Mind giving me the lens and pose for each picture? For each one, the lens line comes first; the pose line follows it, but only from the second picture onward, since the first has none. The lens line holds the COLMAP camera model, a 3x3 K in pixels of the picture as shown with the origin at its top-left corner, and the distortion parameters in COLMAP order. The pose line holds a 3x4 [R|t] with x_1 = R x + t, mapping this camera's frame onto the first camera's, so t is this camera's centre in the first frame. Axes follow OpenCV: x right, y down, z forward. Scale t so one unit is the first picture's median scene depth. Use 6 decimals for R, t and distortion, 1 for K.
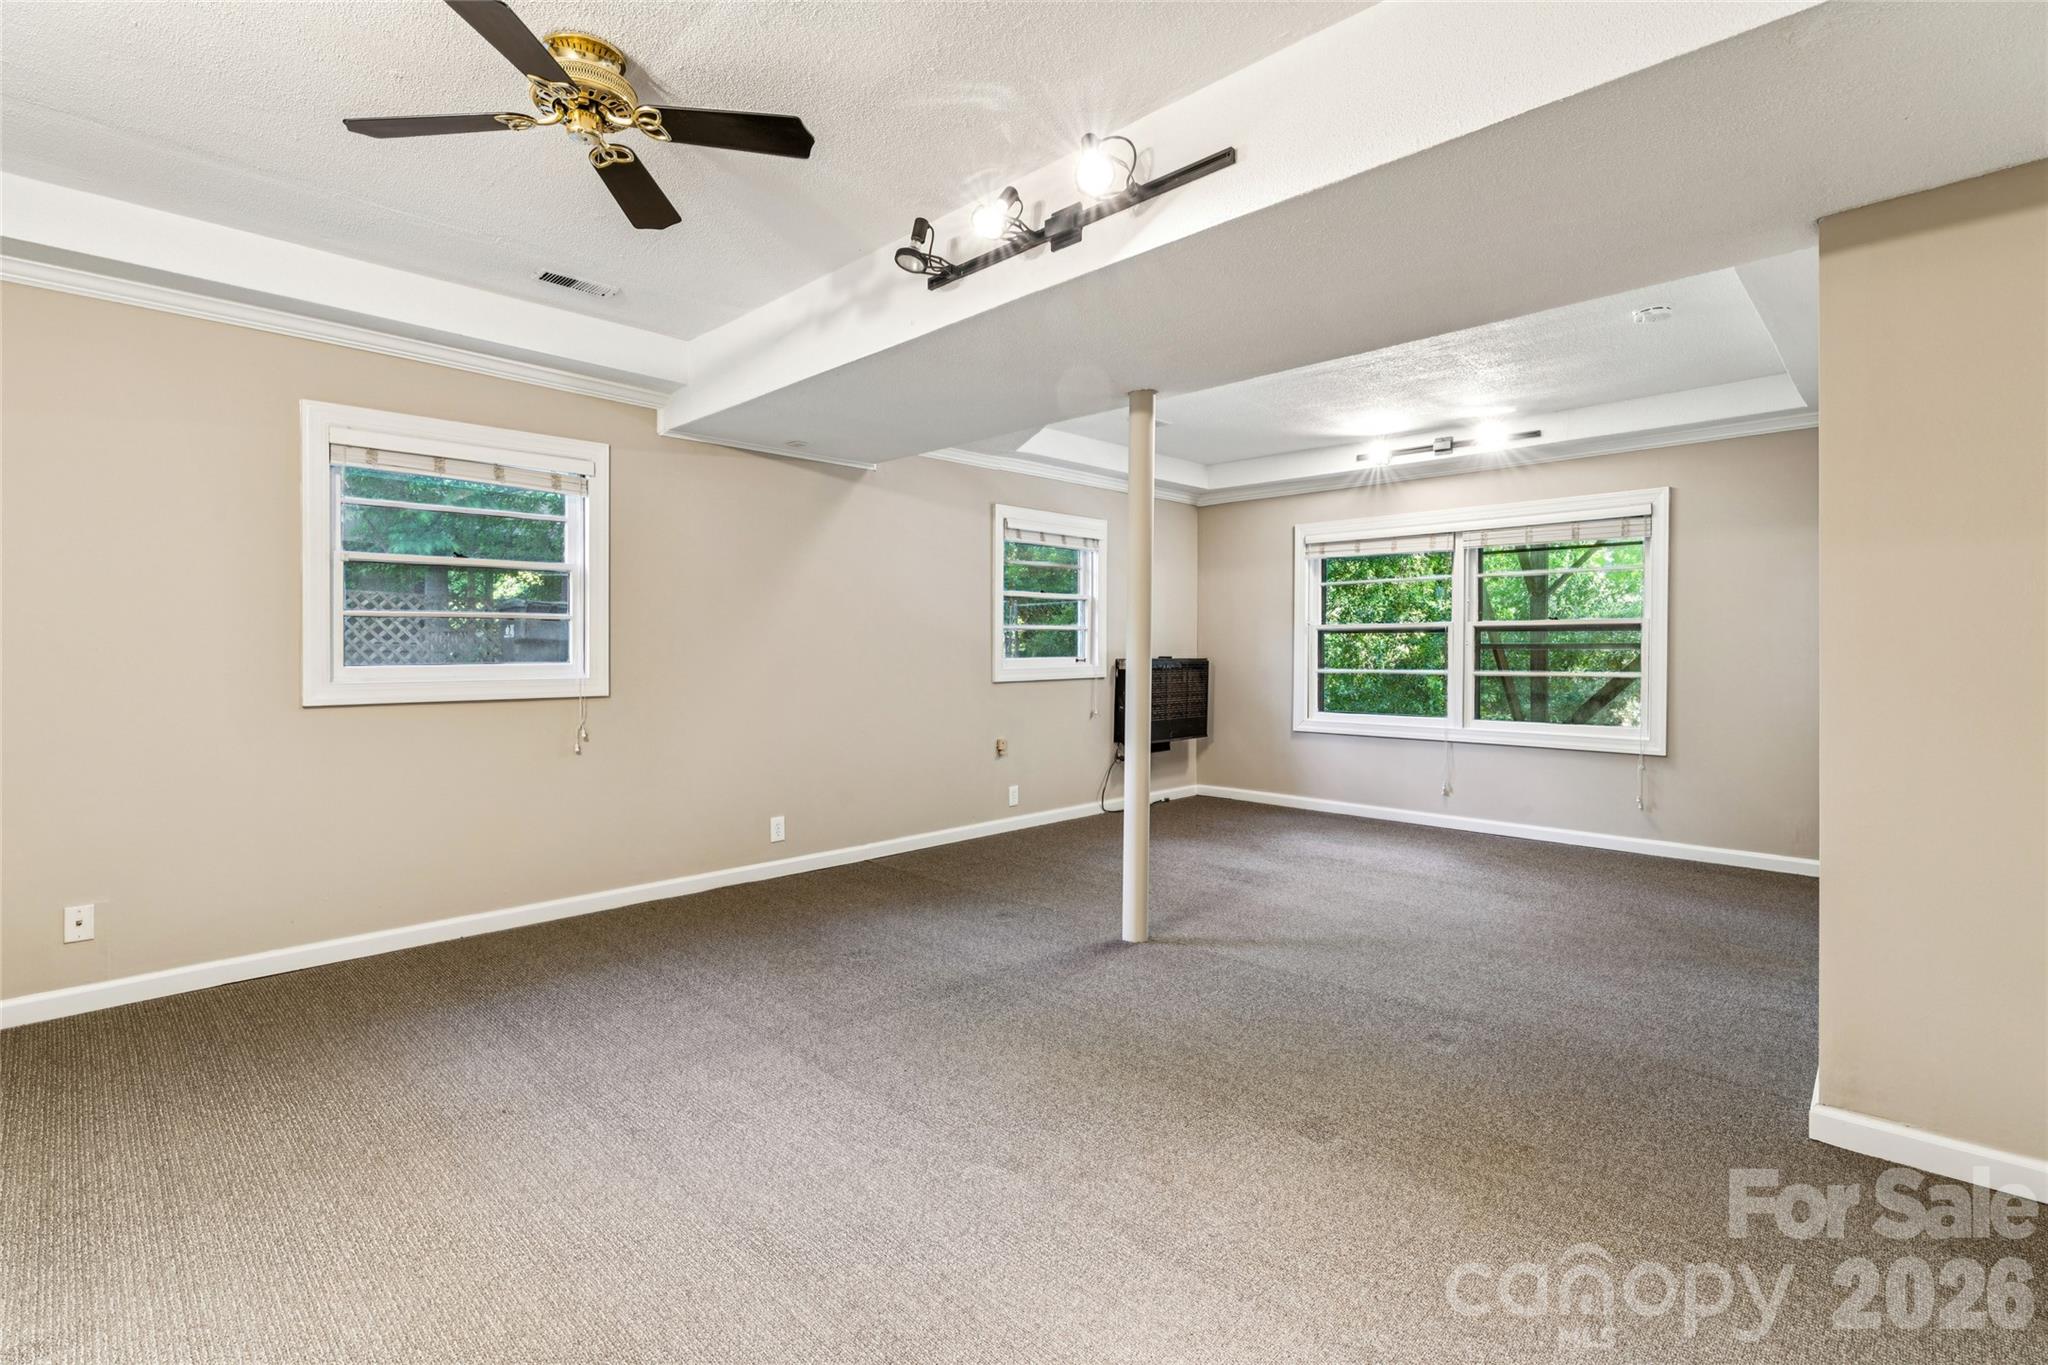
lens RADIAL K [[931.1, 0, 1018.1], [0, 931.1, 670.1], [0, 0, 1]] dist [0.001041, -0.000450]
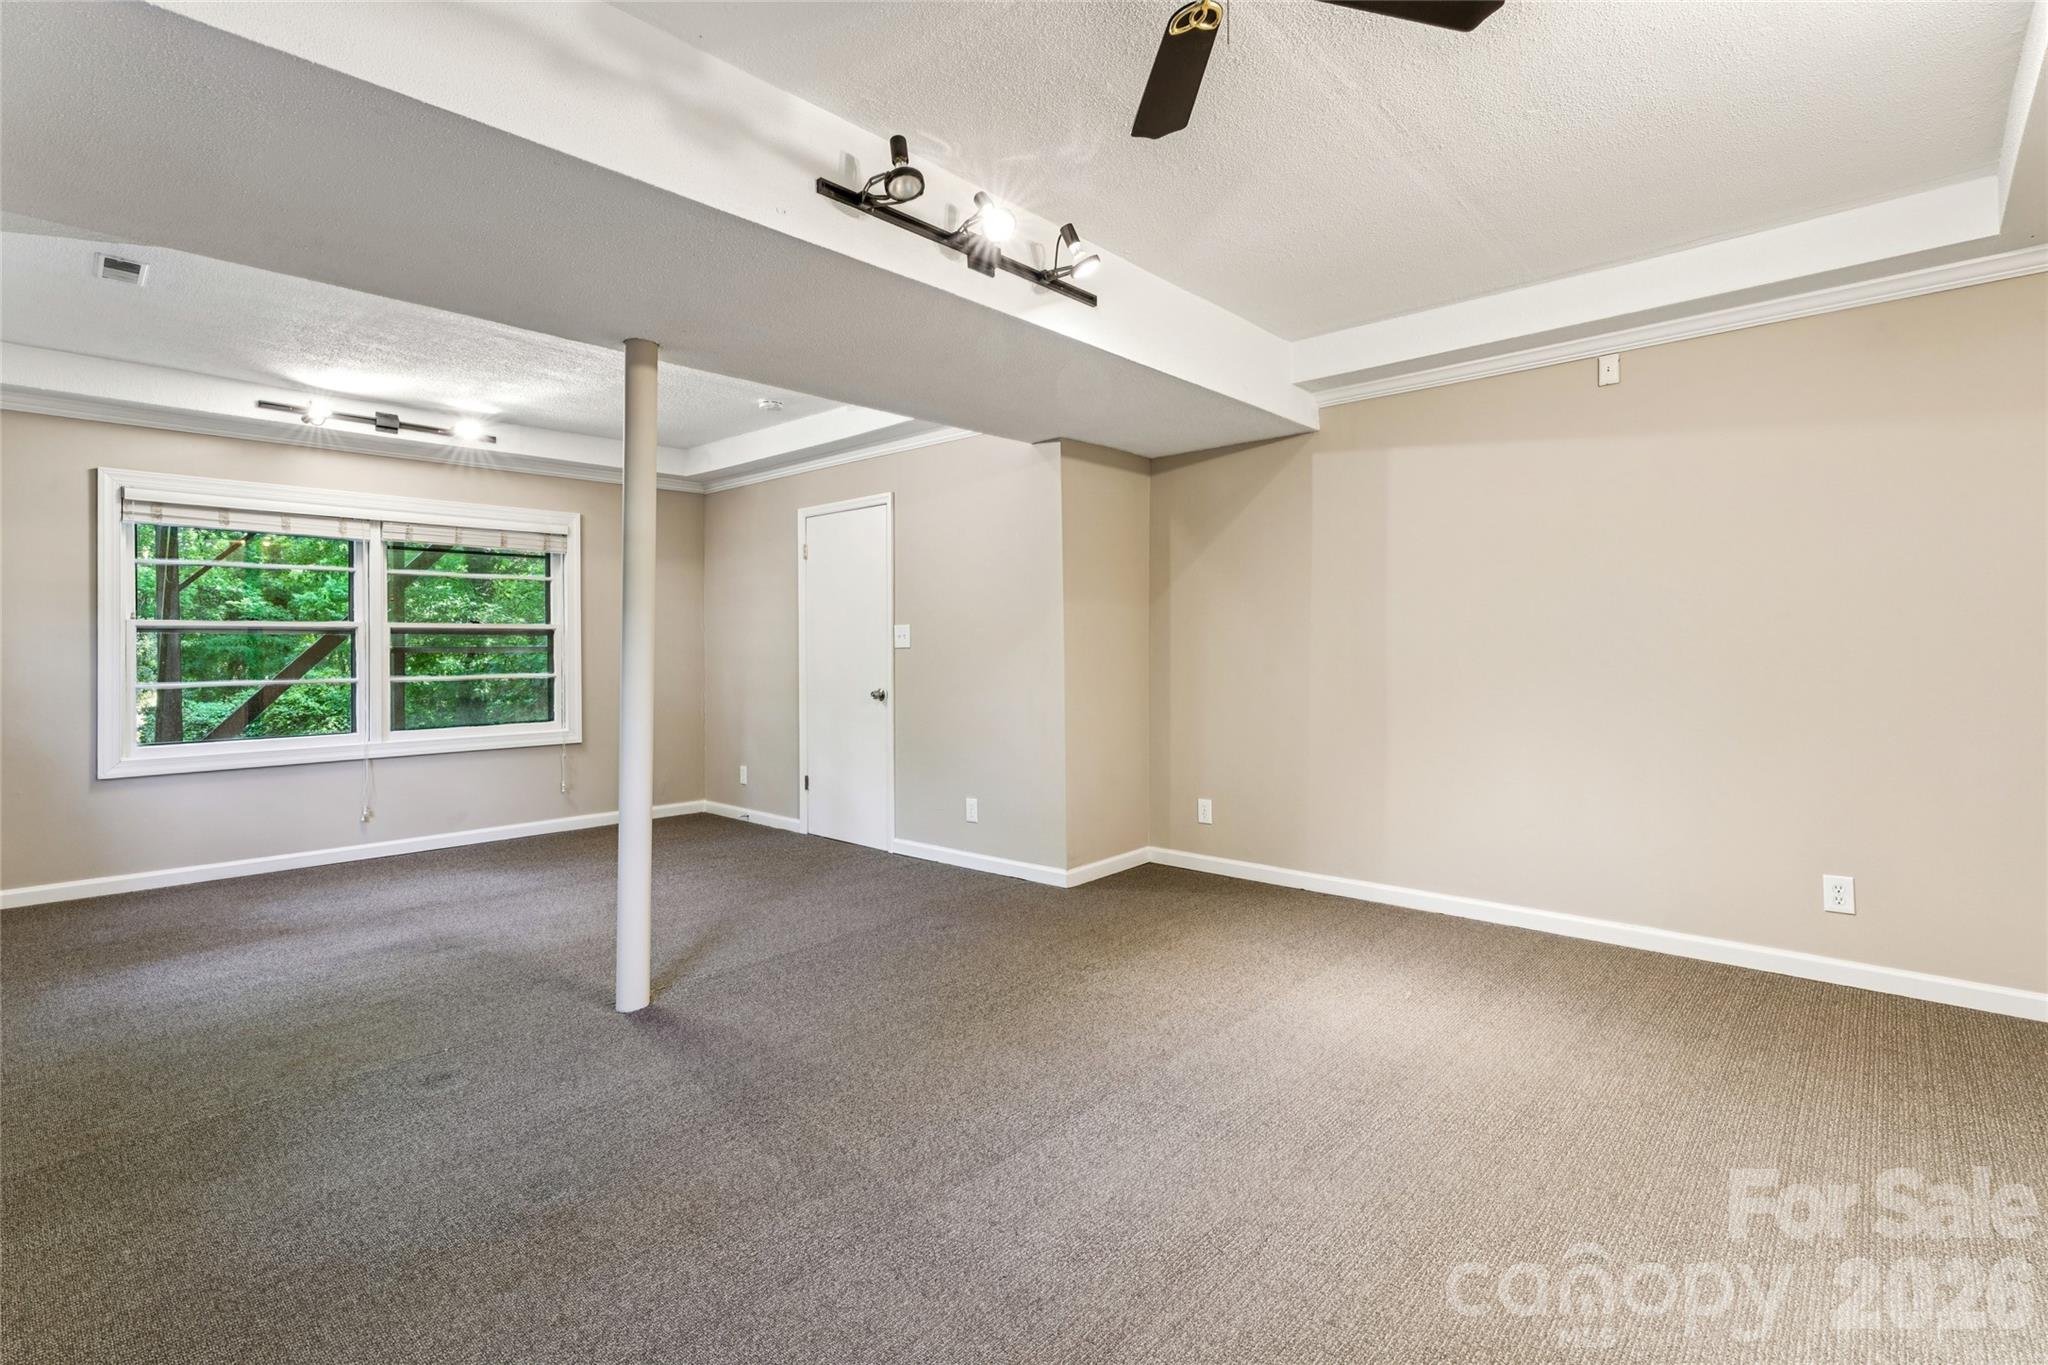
lens RADIAL K [[931.1, 0, 1020.6], [0, 931.1, 667.1], [0, 0, 1]] dist [0.001041, -0.000450]
pose [[-0.023132, -0.020403, 0.999524, -0.476106], [0.030750, 0.999304, 0.021111, -0.010453], [-0.999259, 0.031224, -0.022488, 0.459480]]
